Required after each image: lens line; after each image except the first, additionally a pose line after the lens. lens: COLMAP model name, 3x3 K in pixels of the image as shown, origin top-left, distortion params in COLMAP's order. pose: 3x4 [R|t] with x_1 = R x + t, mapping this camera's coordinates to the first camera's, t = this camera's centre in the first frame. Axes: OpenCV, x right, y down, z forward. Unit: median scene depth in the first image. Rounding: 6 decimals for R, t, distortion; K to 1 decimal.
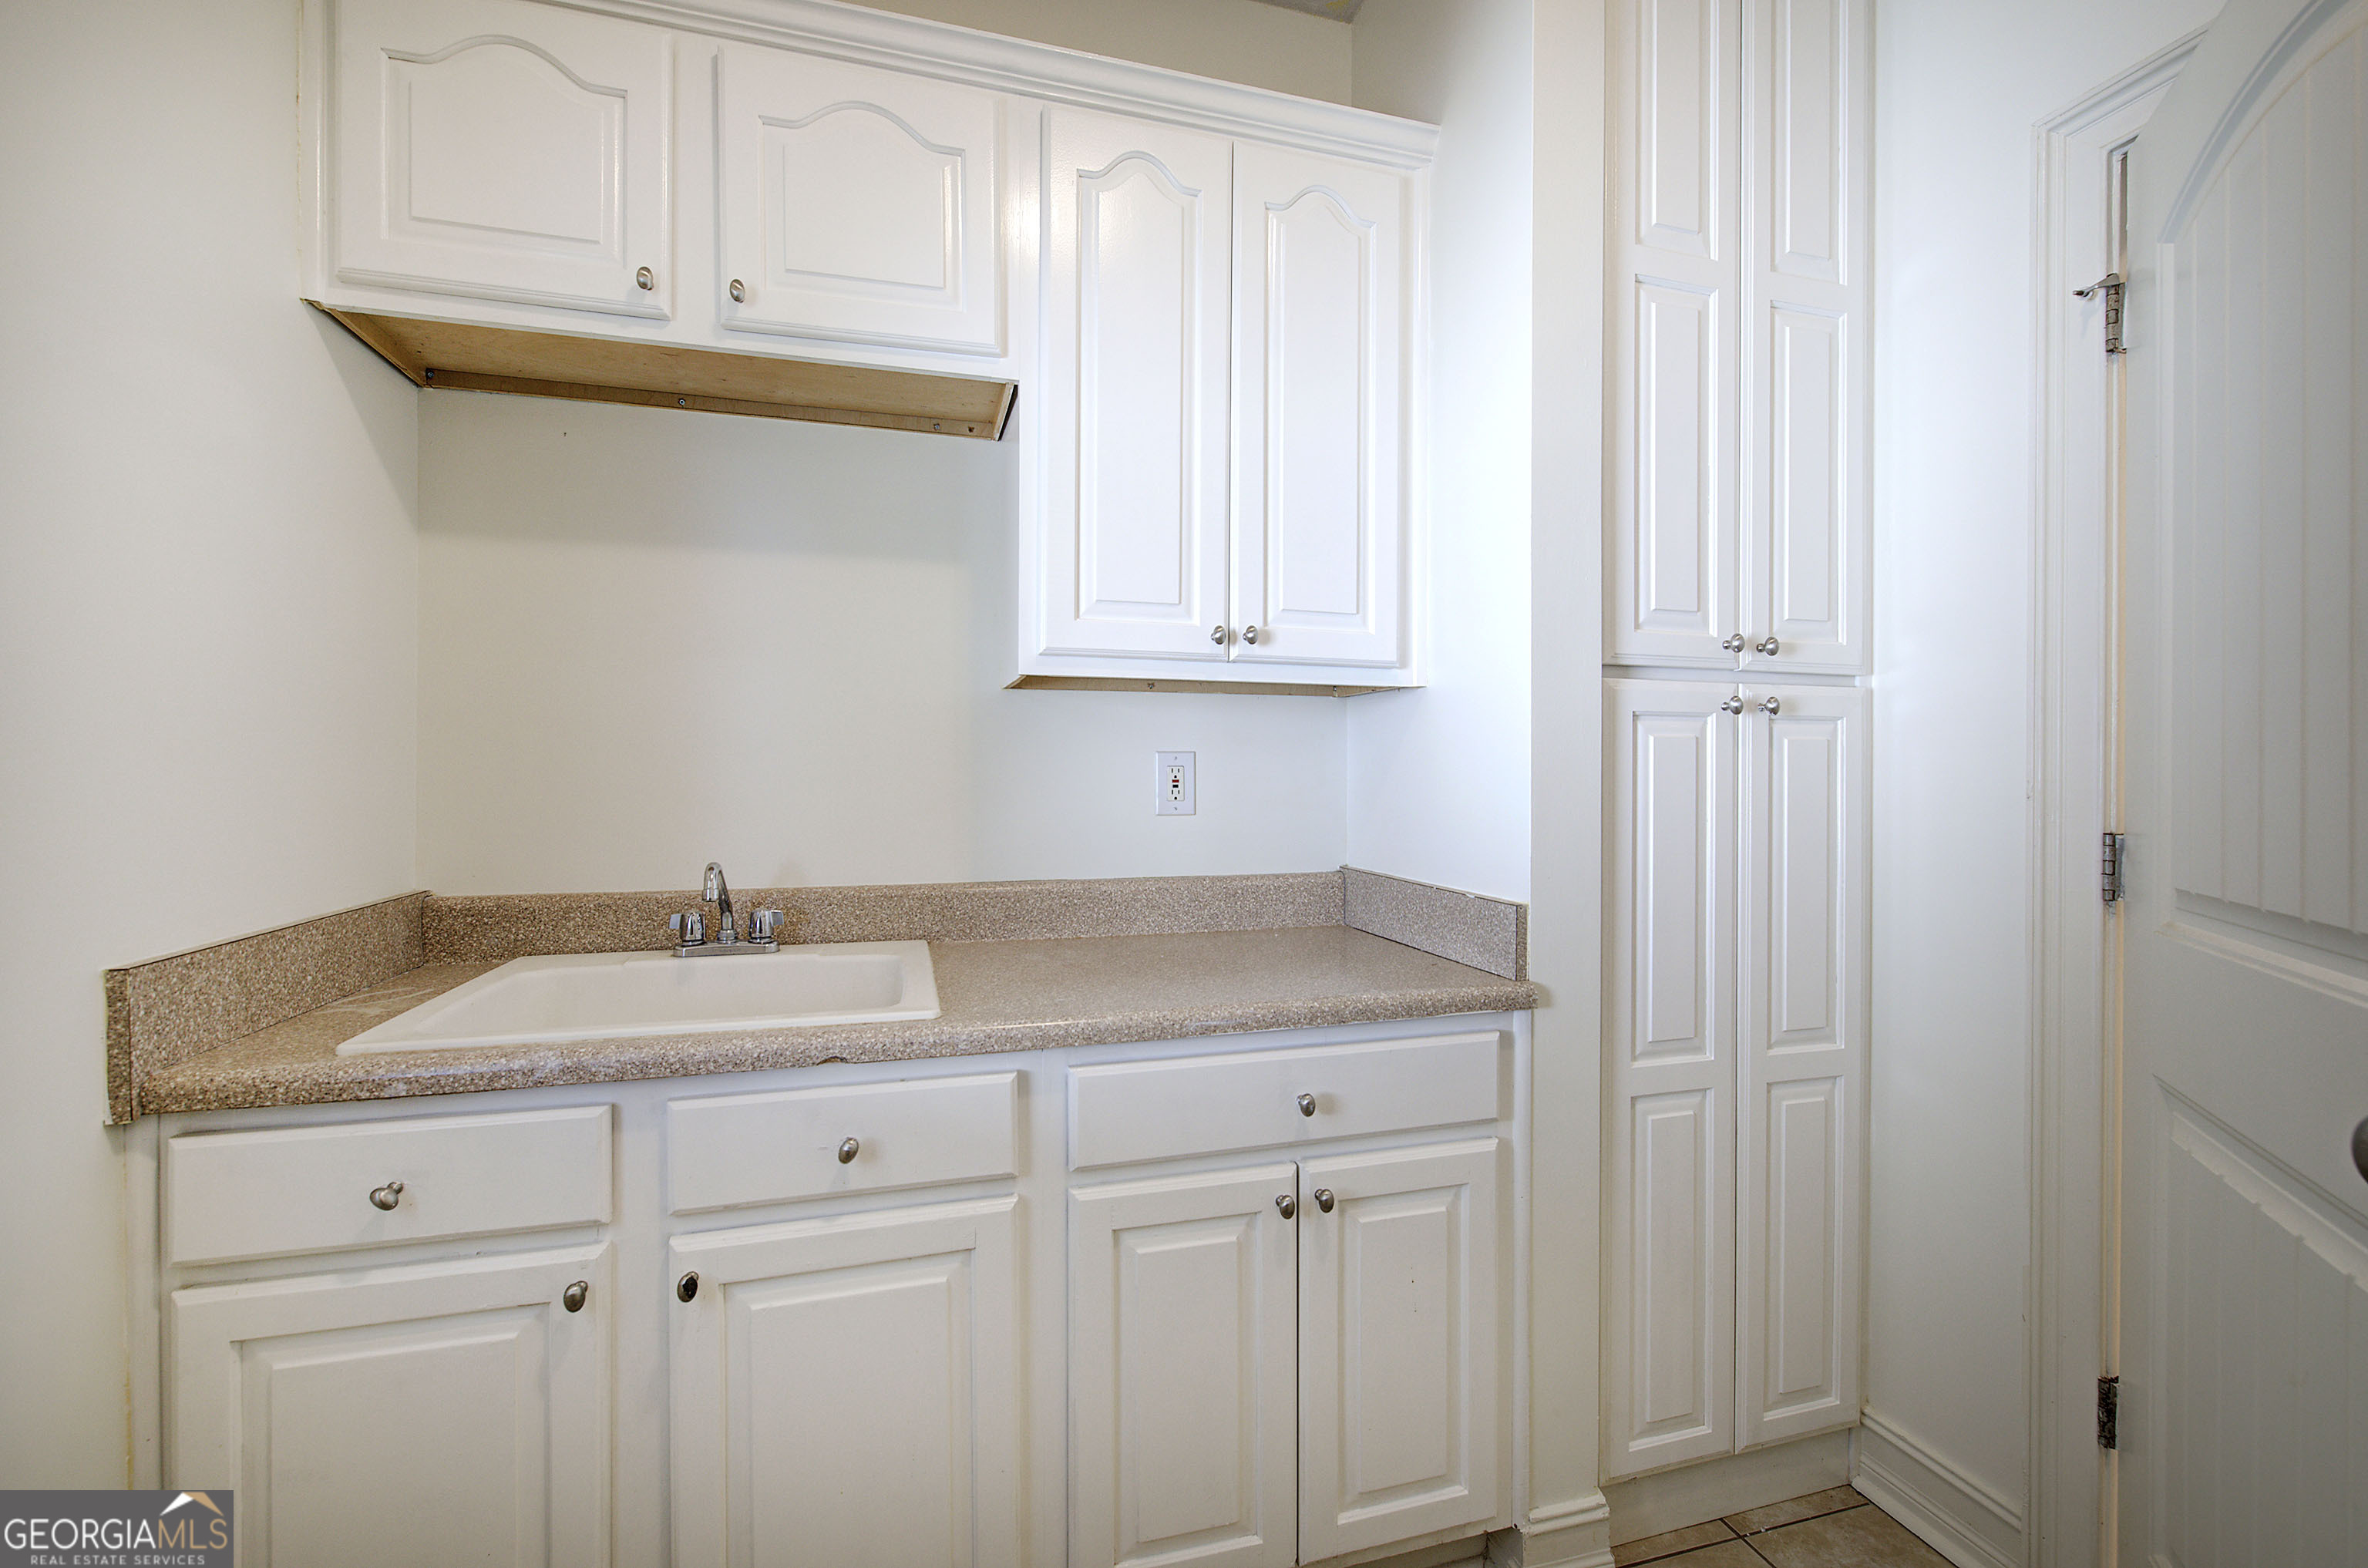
lens RADIAL K [[997.2, 0, 1180.4], [0, 997.2, 783.2], [0, 0, 1]] dist [0.002946, -0.000122]
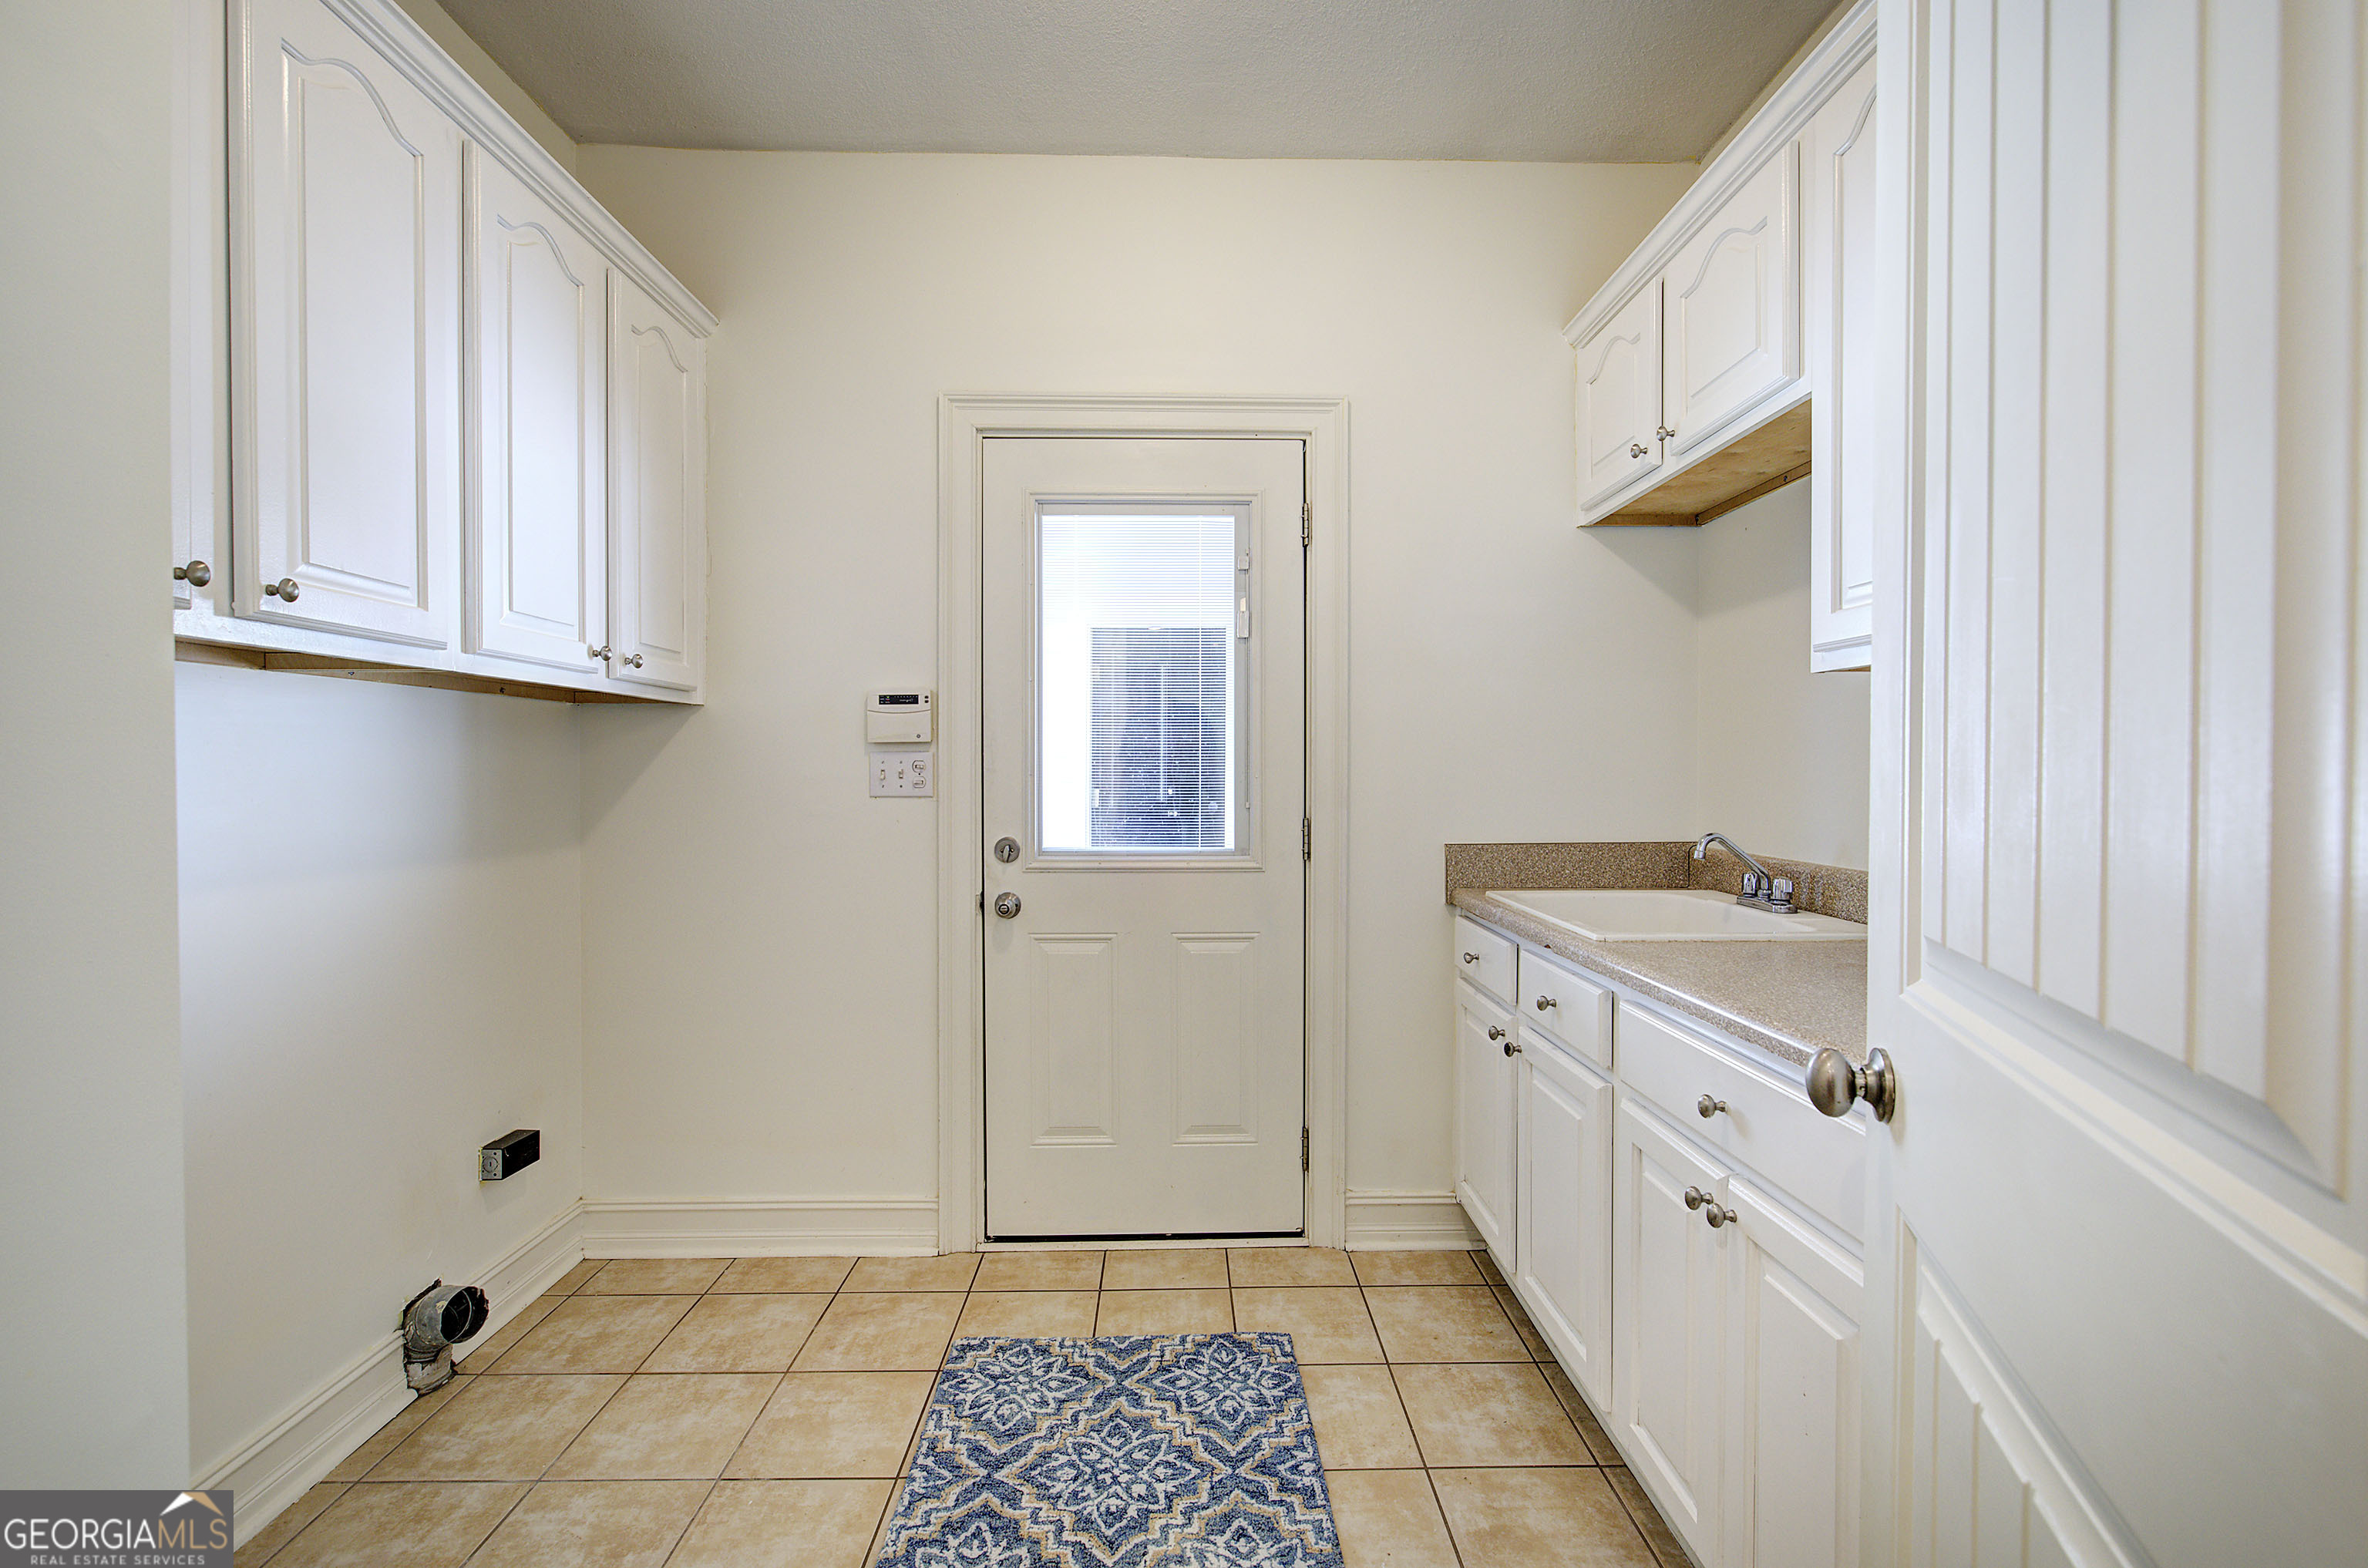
lens RADIAL K [[997.2, 0, 1186.4], [0, 997.2, 775.7], [0, 0, 1]] dist [0.002946, -0.000122]
pose [[-0.251024, 0.004869, -0.967968, 1.158439], [-0.008484, 0.999938, 0.007230, -0.002974], [0.967944, 0.010028, -0.250968, 0.720516]]
